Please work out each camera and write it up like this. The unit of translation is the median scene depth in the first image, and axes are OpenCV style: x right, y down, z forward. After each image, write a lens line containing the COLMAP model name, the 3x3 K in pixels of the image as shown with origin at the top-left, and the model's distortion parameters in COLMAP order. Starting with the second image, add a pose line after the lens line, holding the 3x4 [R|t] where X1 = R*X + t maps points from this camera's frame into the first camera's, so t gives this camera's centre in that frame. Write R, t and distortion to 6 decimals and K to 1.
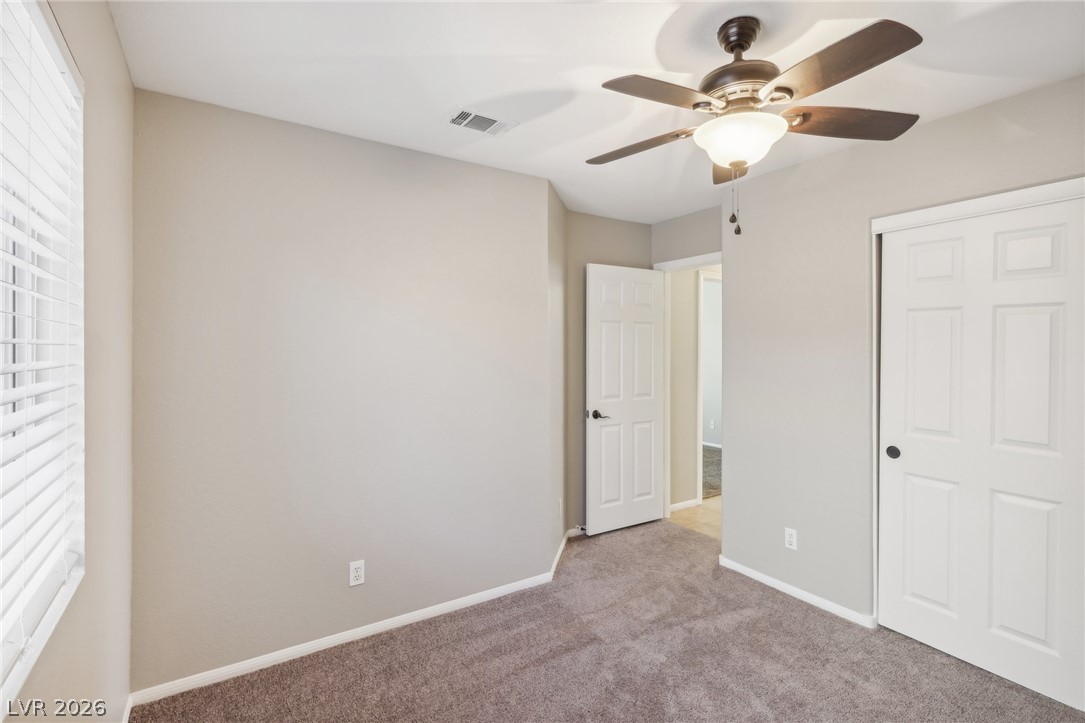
lens RADIAL K [[512.4, 0, 542.1], [0, 512.4, 350.1], [0, 0, 1]] dist [0.000189, 0.000356]
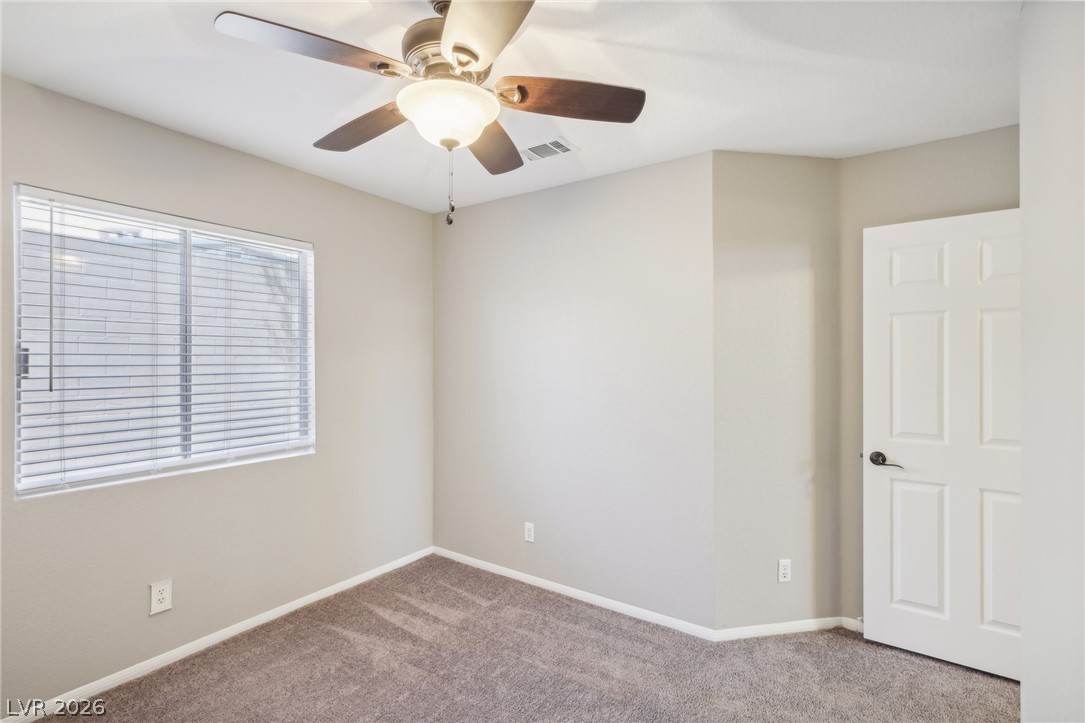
lens RADIAL K [[502.0, 0, 542.5], [0, 502.0, 361.5], [0, 0, 1]] dist [-0.001987, 0.000008]
pose [[0.378188, 0.006771, -0.925704, 0.539103], [-0.003696, 0.999976, 0.005804, 0.000159], [0.925721, 0.001227, 0.378204, 0.367796]]
